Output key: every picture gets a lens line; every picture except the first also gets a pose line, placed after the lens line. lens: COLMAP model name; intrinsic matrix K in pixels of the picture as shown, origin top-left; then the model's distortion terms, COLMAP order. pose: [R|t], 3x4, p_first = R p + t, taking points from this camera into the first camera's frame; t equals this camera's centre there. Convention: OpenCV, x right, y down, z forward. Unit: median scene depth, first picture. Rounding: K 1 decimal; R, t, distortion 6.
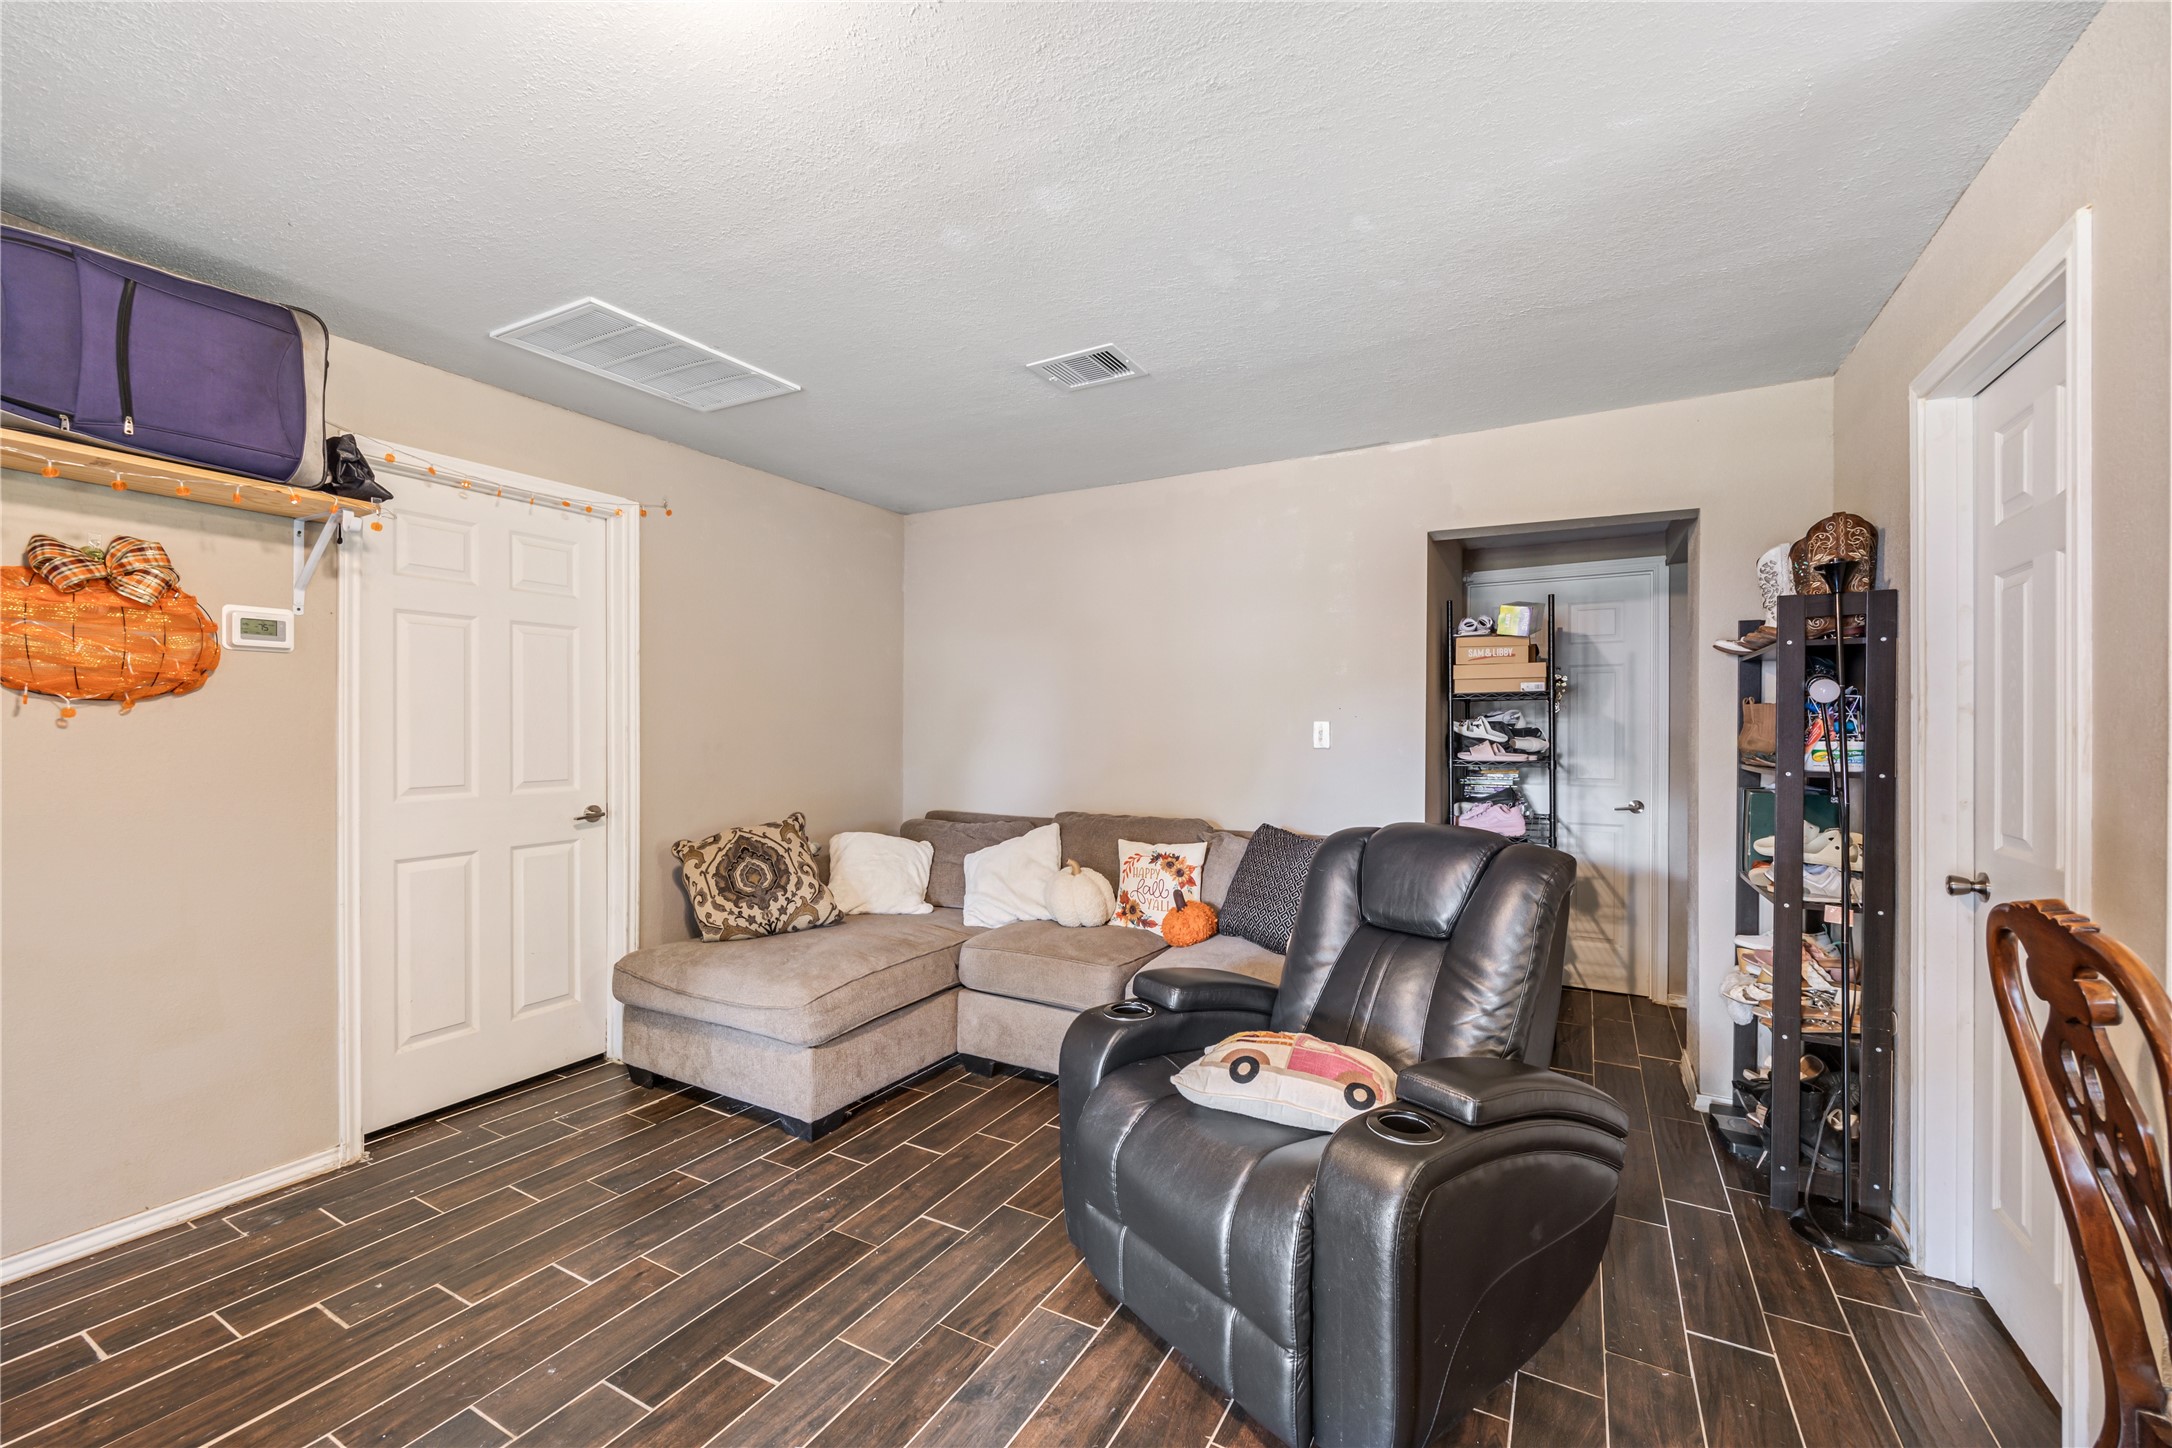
lens RADIAL K [[878.5, 0, 1083.1], [0, 878.5, 730.1], [0, 0, 1]] dist [-0.001493, 0.000052]
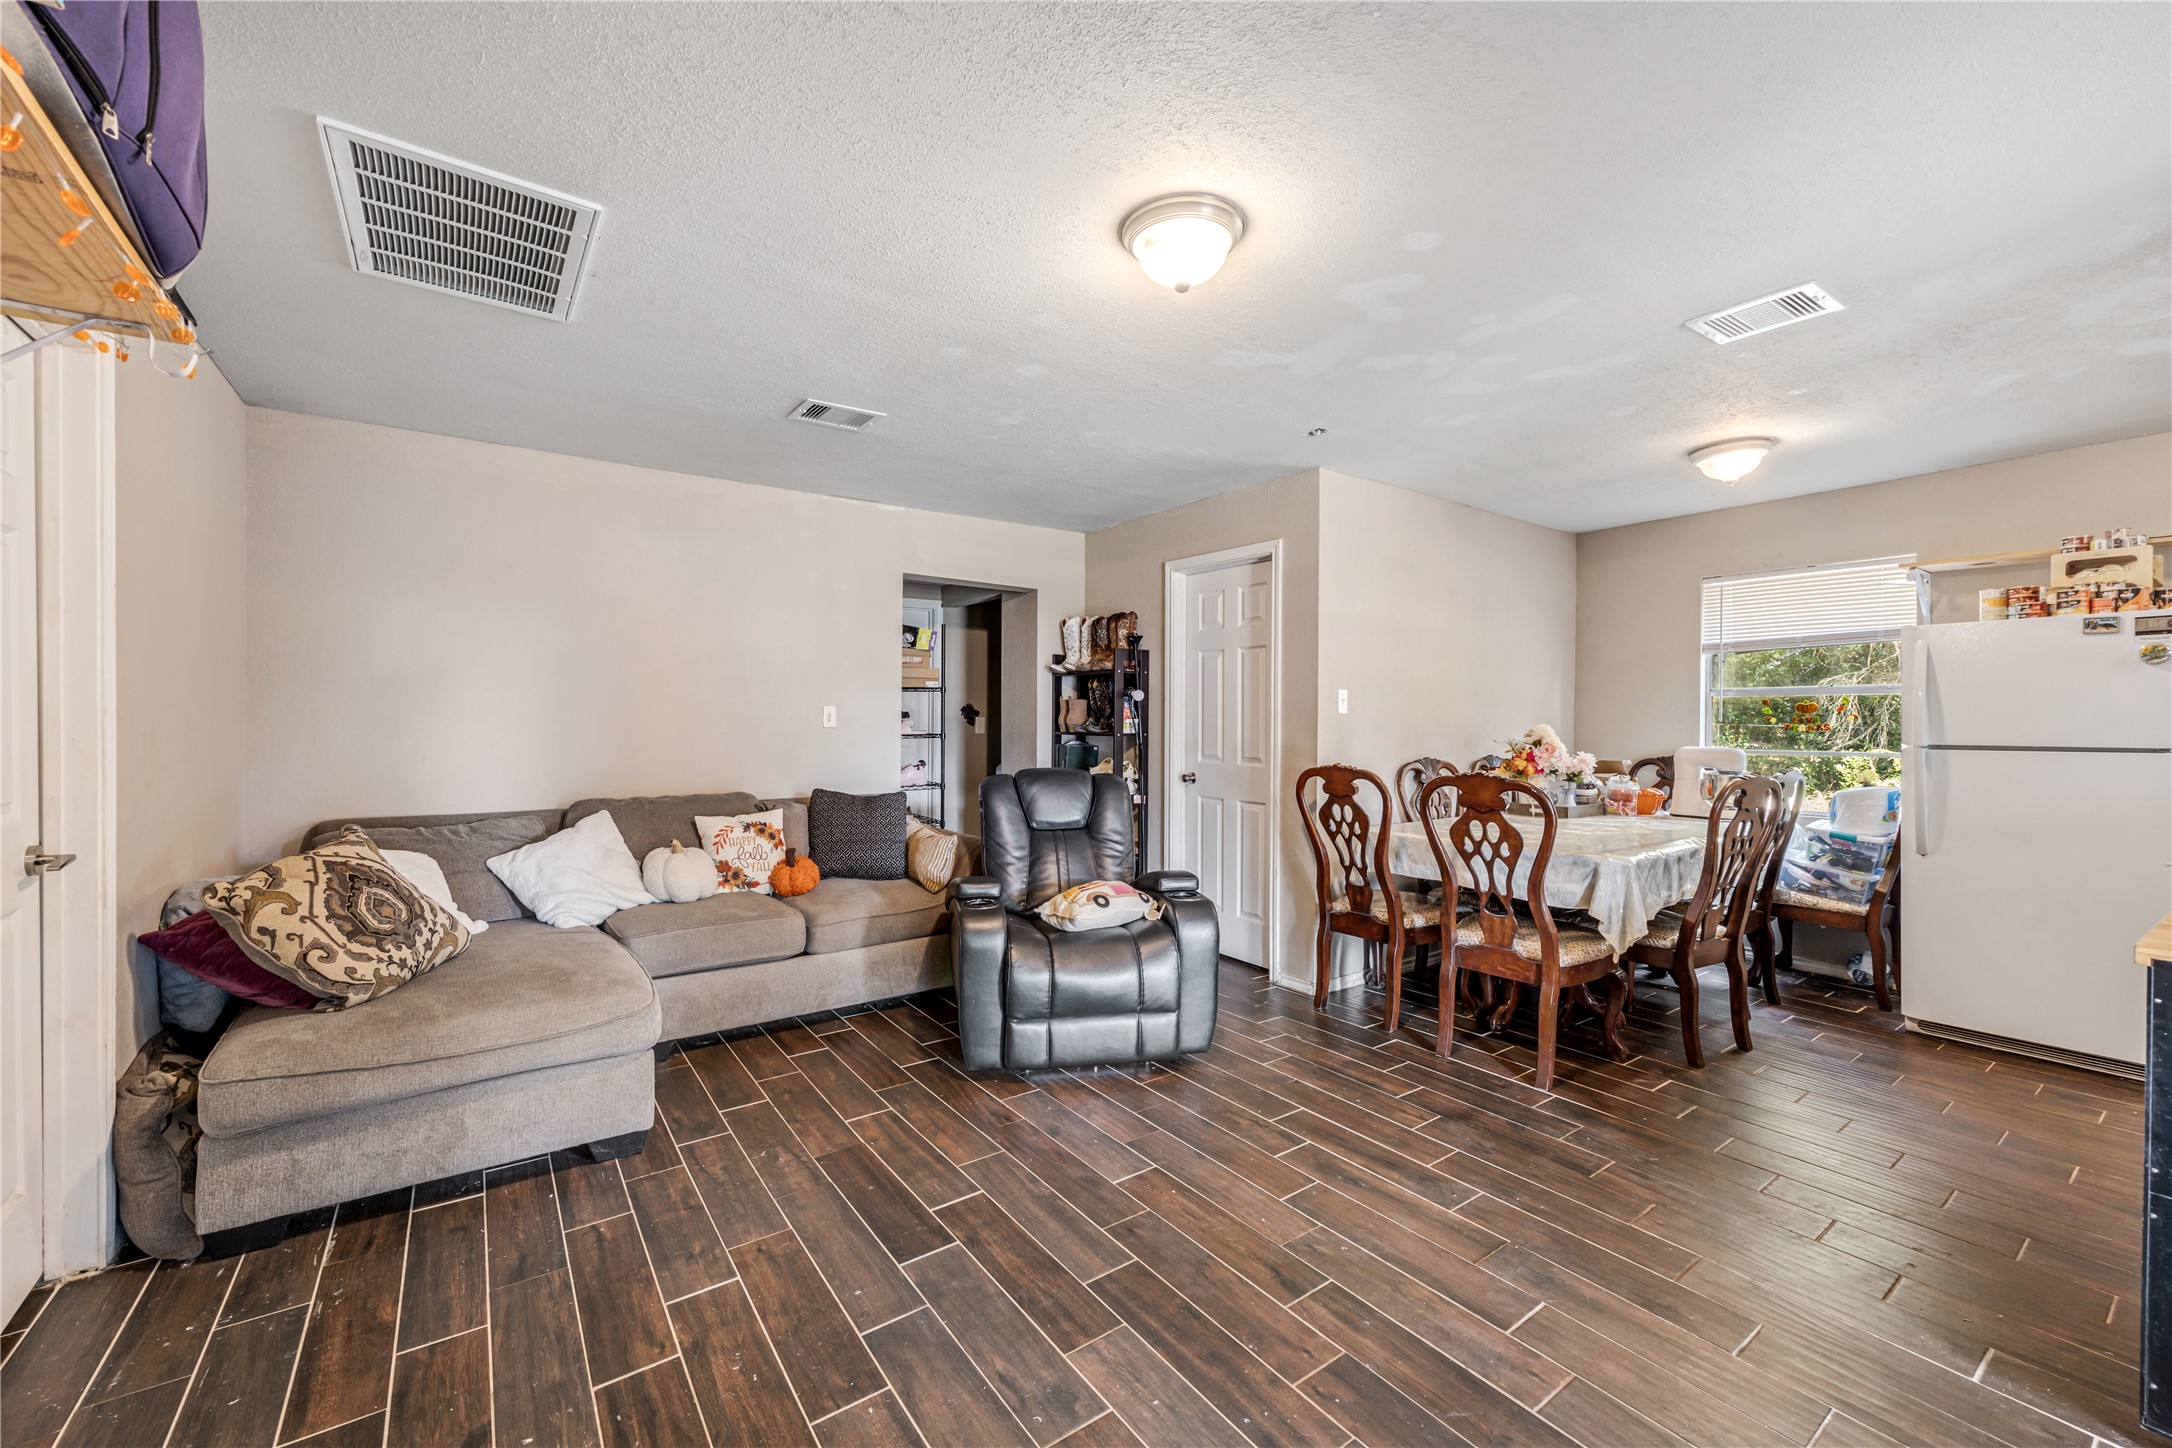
lens RADIAL K [[862.6, 0, 1086.0], [0, 862.6, 724.0], [0, 0, 1]] dist [-0.006206, 0.000047]
pose [[0.422815, -0.011131, 0.906147, -0.892900], [-0.001093, 0.999918, 0.012792, -0.000805], [-0.906215, -0.006399, 0.422768, 0.174233]]
